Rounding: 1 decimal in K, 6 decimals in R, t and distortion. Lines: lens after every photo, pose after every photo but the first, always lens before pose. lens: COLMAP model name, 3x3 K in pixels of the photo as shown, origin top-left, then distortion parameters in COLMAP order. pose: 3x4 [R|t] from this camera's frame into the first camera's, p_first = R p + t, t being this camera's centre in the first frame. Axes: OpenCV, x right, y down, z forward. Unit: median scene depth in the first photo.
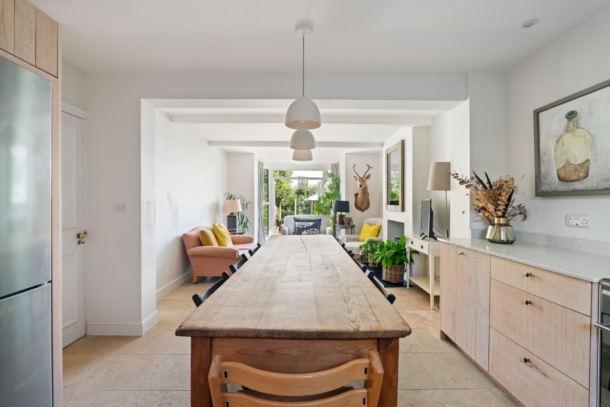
lens RADIAL K [[273.1, 0, 302.8], [0, 273.1, 204.2], [0, 0, 1]] dist [-0.001353, 0.000037]
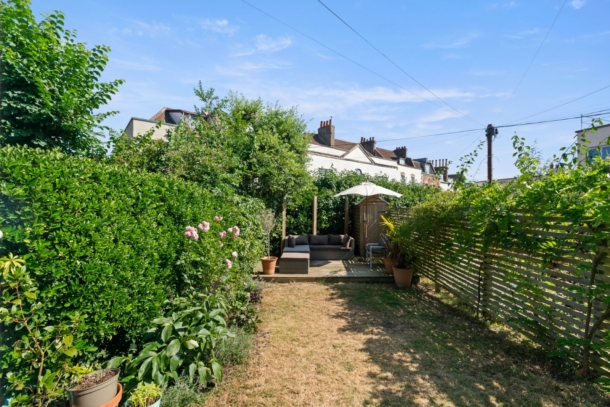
lens RADIAL K [[273.1, 0, 307.9], [0, 273.1, 203.7], [0, 0, 1]] dist [-0.001353, 0.000037]
pose [[0.998640, -0.000758, -0.052139, -0.117075], [-0.000057, 0.999878, -0.015643, 0.029040], [0.052144, 0.015625, 0.998517, 4.232486]]
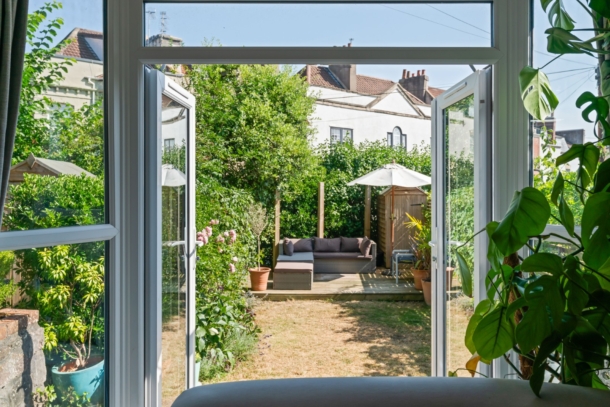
lens RADIAL K [[502.9, 0, 307.3], [0, 502.9, 177.9], [0, 0, 1]] dist [0.004096, -0.002677]
pose [[0.998054, -0.004072, -0.062229, -0.040034], [0.002962, 0.999835, -0.017921, -0.106343], [0.062292, 0.017701, 0.997901, 3.024751]]
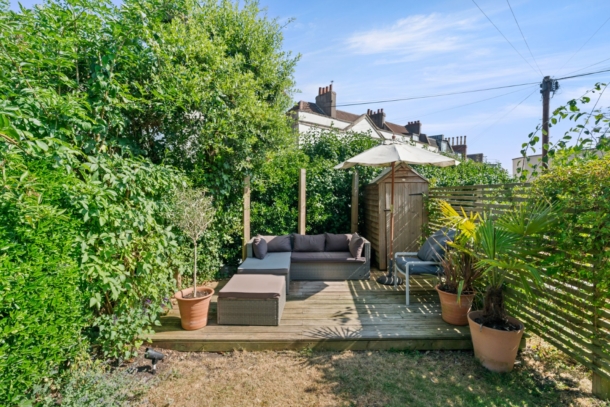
lens RADIAL K [[284.5, 0, 307.6], [0, 284.5, 201.9], [0, 0, 1]] dist [-0.003355, 0.000071]
pose [[0.998396, -0.005793, -0.056318, -0.032979], [0.007270, 0.999634, 0.026058, 0.080474], [0.056147, -0.026426, 0.998073, 5.865143]]
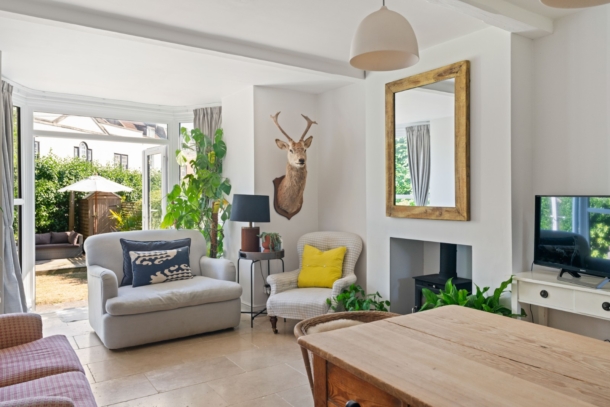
lens RADIAL K [[473.9, 0, 305.6], [0, 473.9, 198.7], [0, 0, 1]] dist [0.003365, 0.000986]
pose [[0.838661, -0.008253, 0.544591, -0.625144], [0.006856, 0.999966, 0.004597, -0.031868], [-0.544610, -0.000122, 0.838689, 1.094790]]
